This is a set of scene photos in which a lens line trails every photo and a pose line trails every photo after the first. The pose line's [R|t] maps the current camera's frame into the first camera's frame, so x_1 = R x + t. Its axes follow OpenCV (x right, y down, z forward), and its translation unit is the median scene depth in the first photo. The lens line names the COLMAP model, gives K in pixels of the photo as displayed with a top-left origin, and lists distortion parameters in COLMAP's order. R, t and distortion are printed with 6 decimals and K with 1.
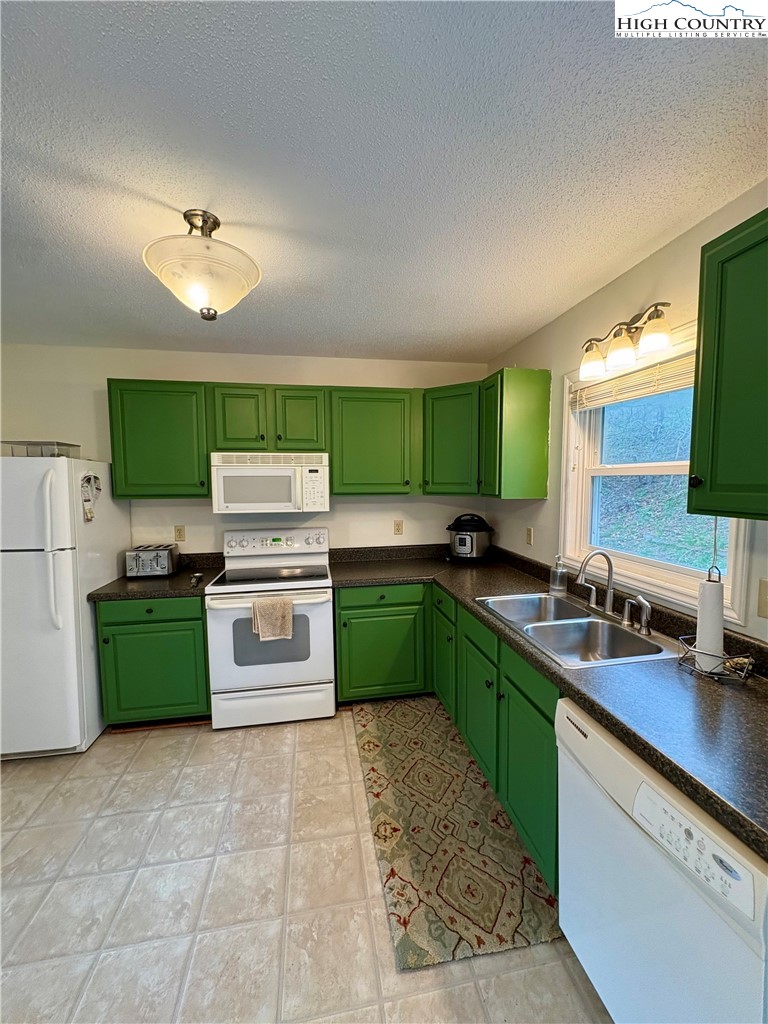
lens RADIAL K [[409.3, 0, 383.7], [0, 409.3, 512.5], [0, 0, 1]] dist [0.003177, -0.000748]
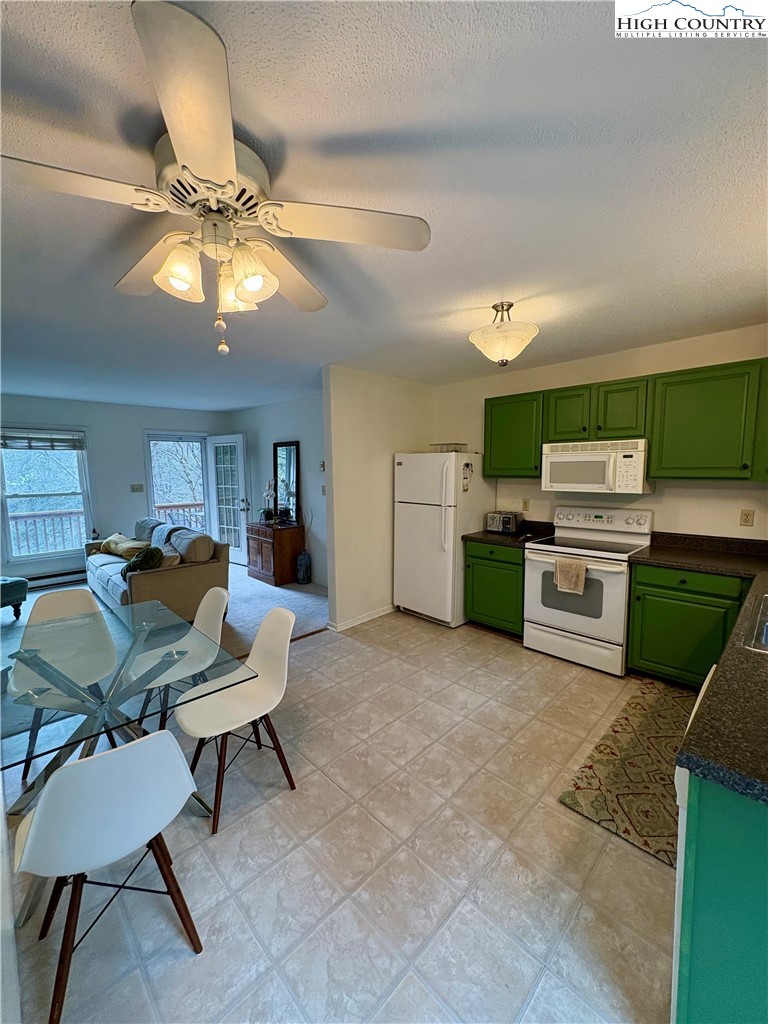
lens RADIAL K [[409.3, 0, 380.9], [0, 409.3, 516.7], [0, 0, 1]] dist [0.003177, -0.000748]
pose [[0.563470, 0.096870, -0.820438, 0.410618], [-0.058914, 0.995285, 0.077053, 0.016019], [0.824033, 0.004918, 0.566520, -0.187494]]
